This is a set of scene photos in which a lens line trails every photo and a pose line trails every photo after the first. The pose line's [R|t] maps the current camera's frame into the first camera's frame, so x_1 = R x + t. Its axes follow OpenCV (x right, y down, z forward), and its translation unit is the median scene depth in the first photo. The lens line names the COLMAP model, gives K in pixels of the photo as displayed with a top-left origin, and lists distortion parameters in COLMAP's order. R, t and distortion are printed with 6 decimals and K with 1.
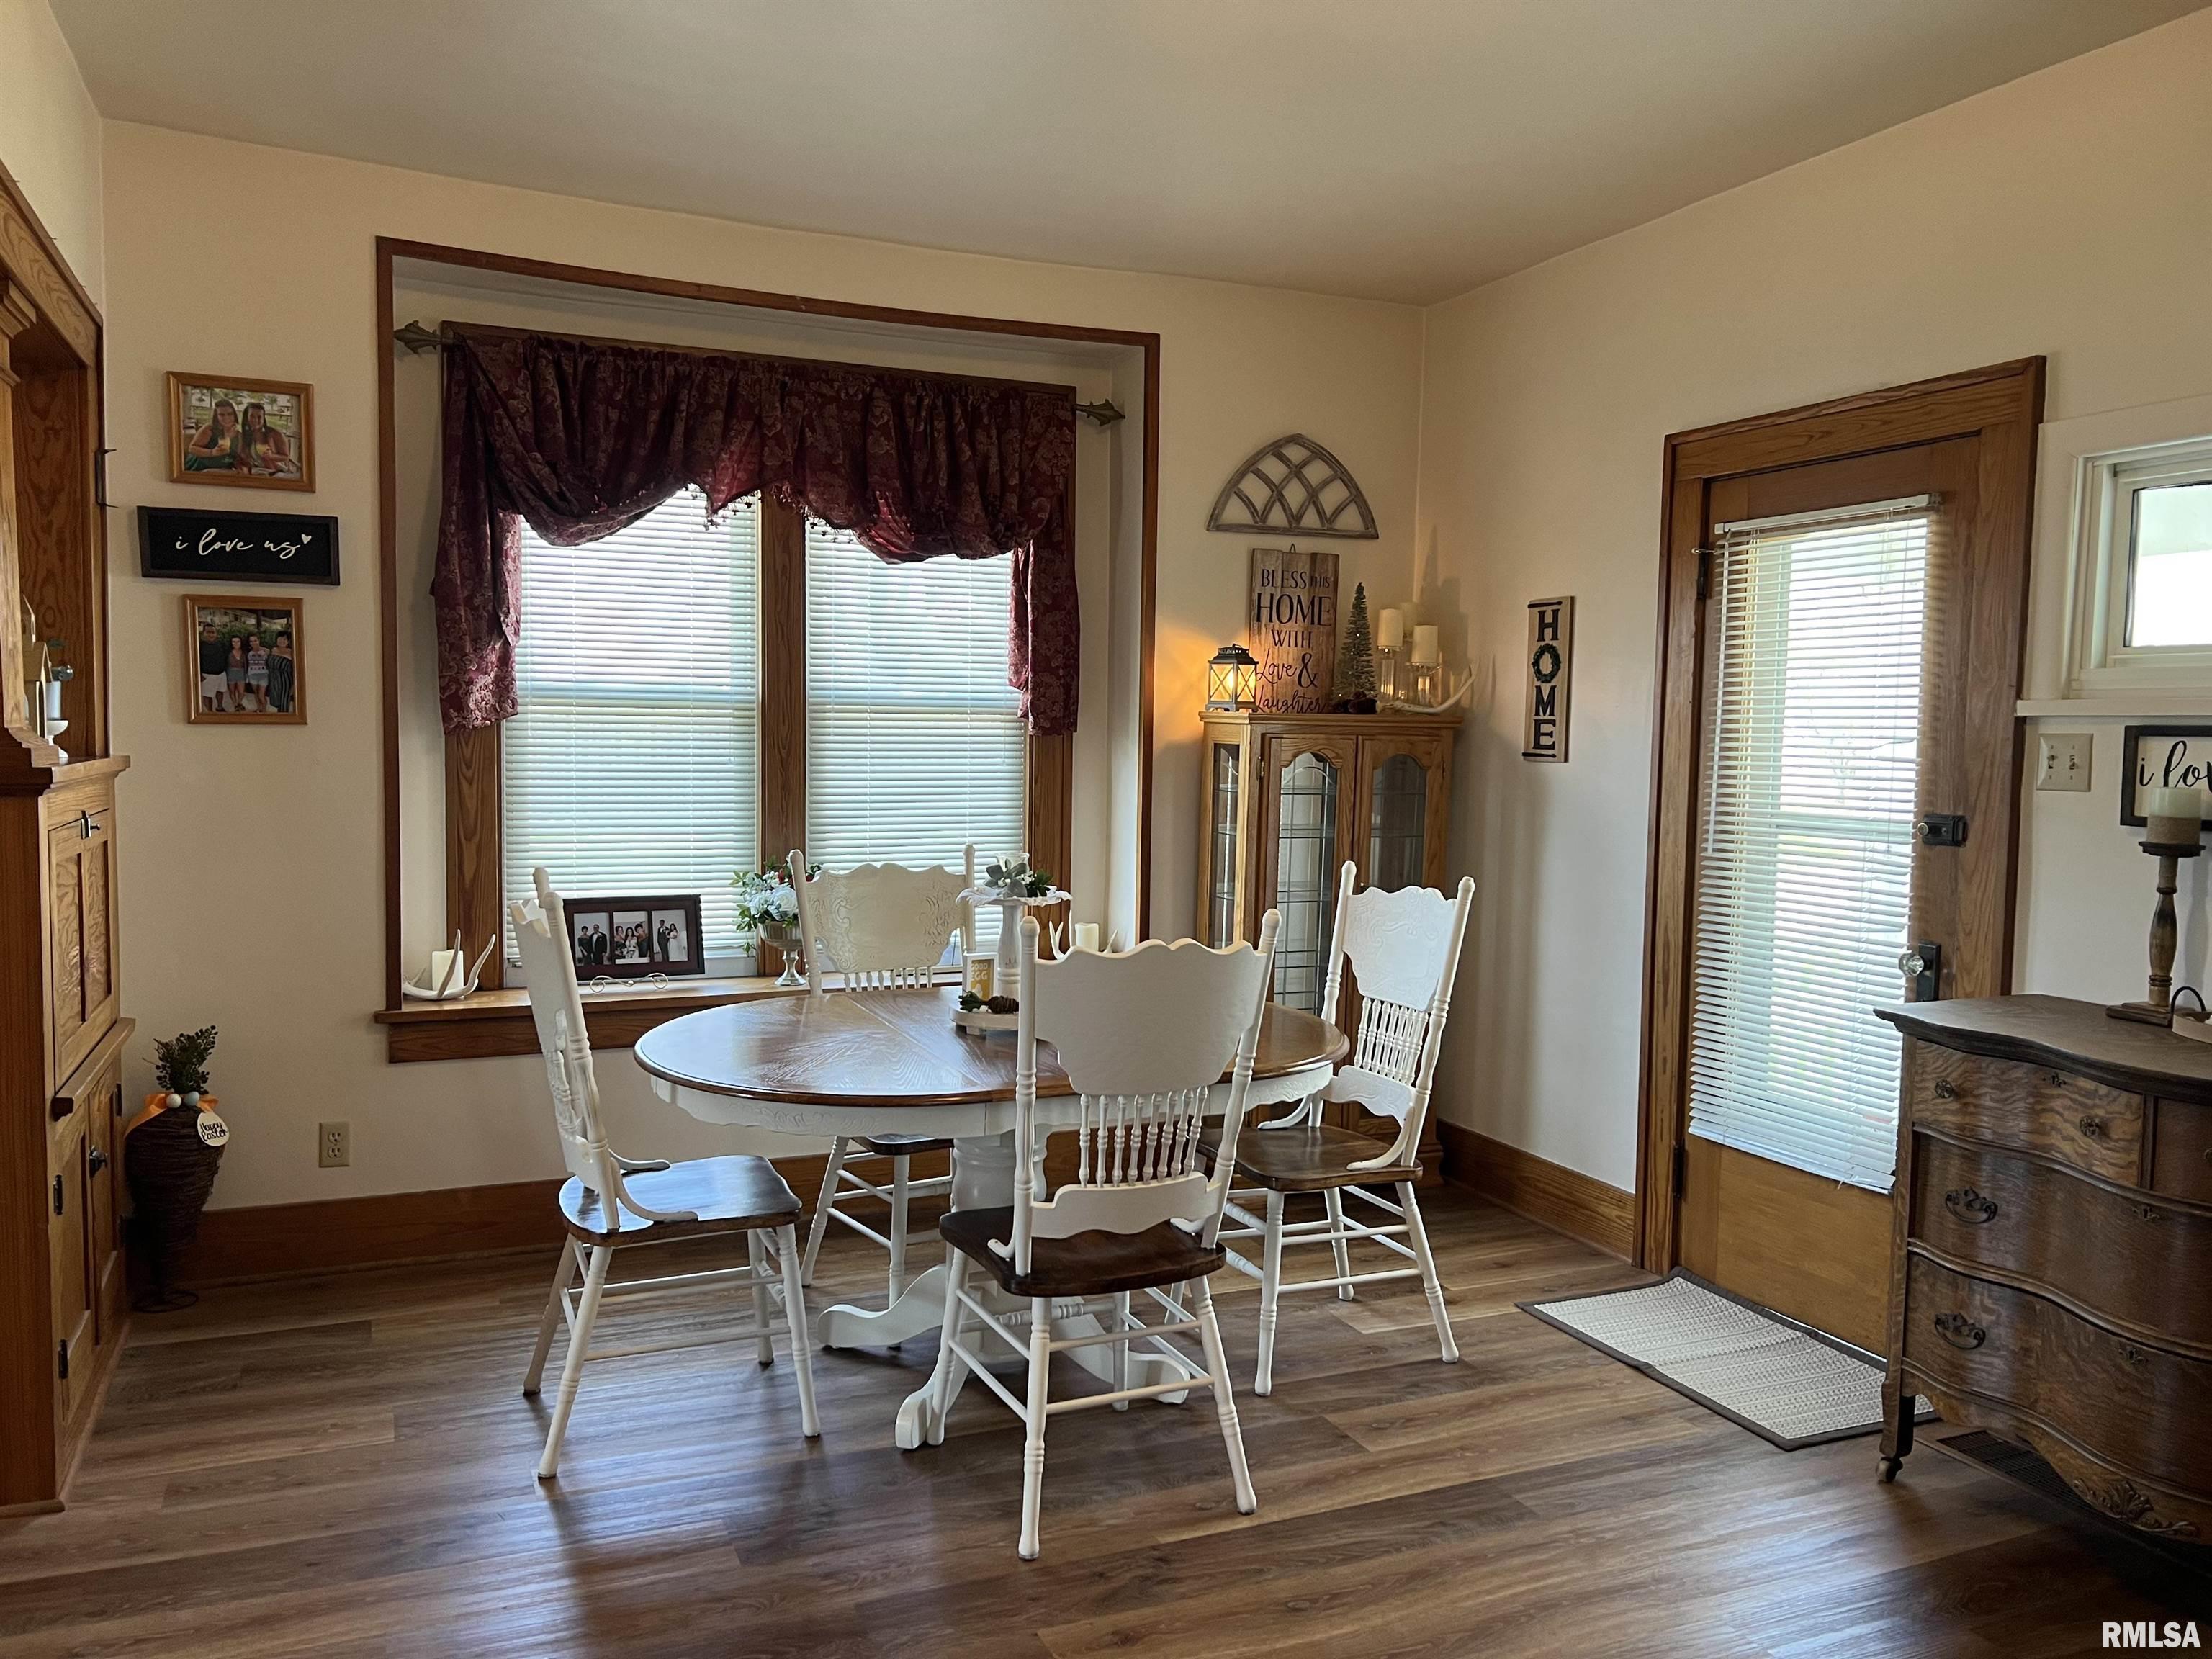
lens RADIAL K [[1668.3, 0, 1106.0], [0, 1668.3, 829.5], [0, 0, 1]] dist [0.062865, -0.084667]
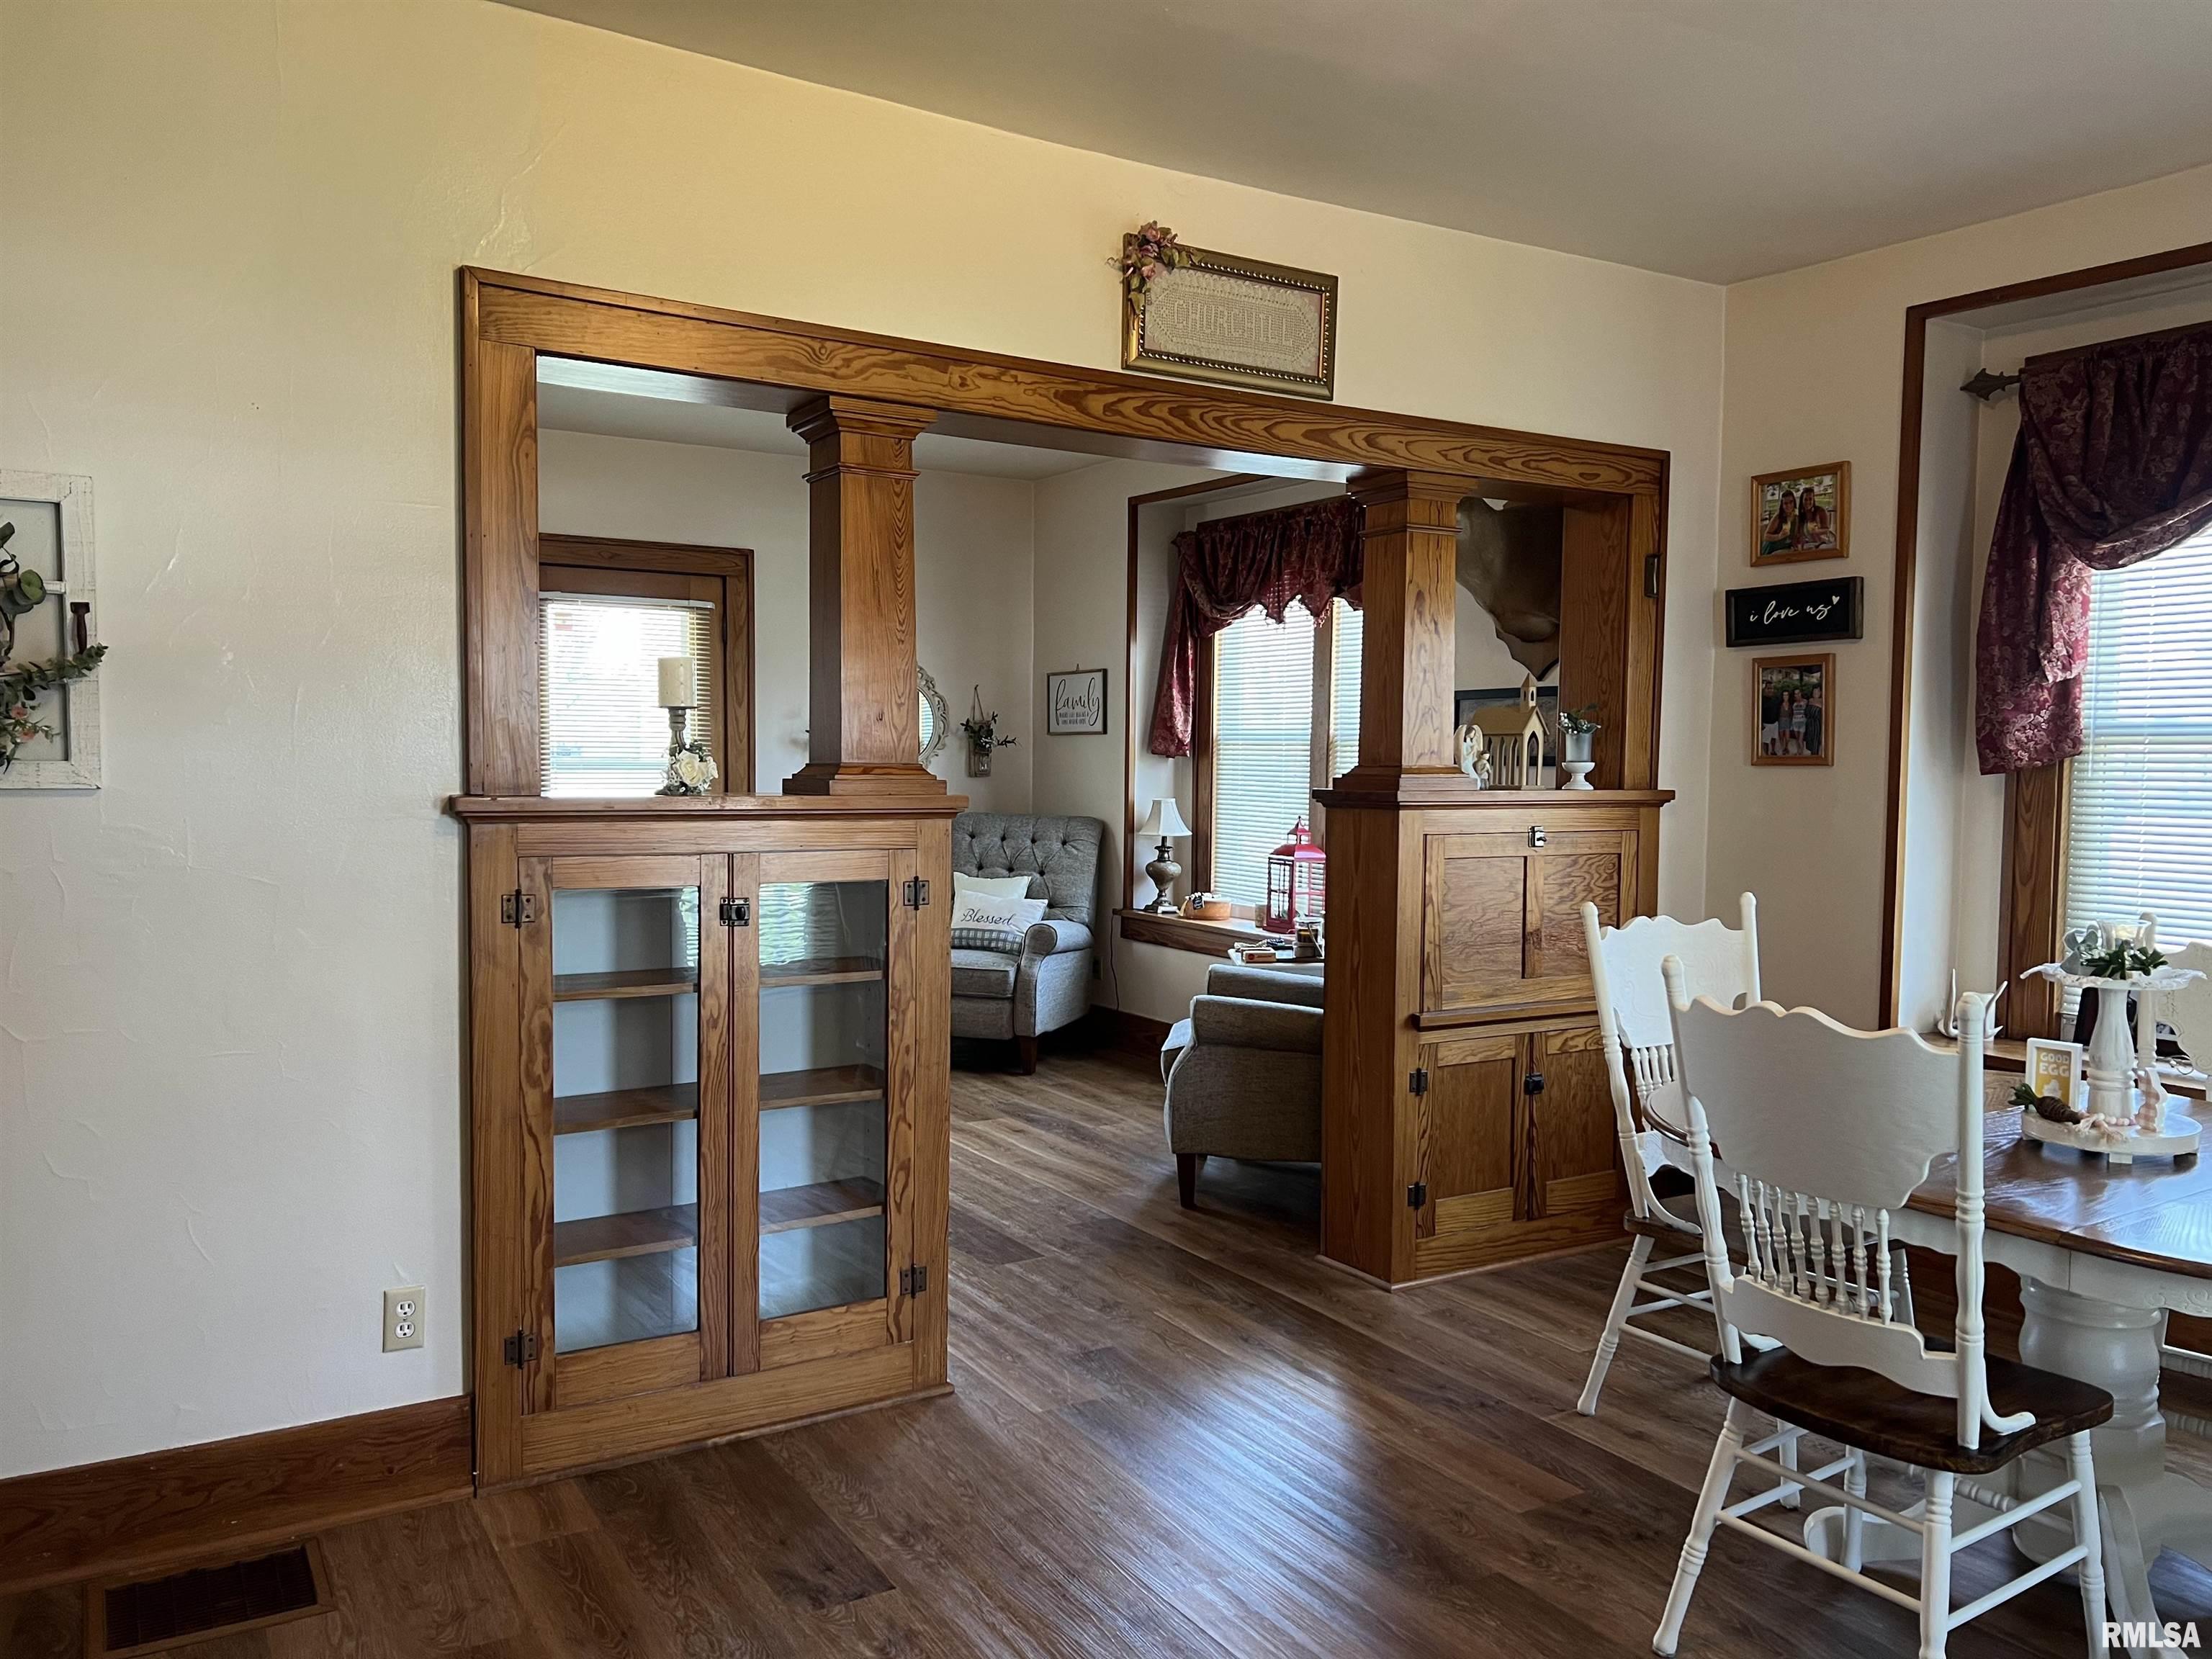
lens RADIAL K [[1668.3, 0, 1106.0], [0, 1668.3, 829.5], [0, 0, 1]] dist [0.062865, -0.084667]
pose [[0.127259, 0.029412, -0.991433, 0.576634], [-0.066429, 0.997569, 0.021067, -0.011795], [0.989642, 0.063179, 0.128904, 0.387200]]
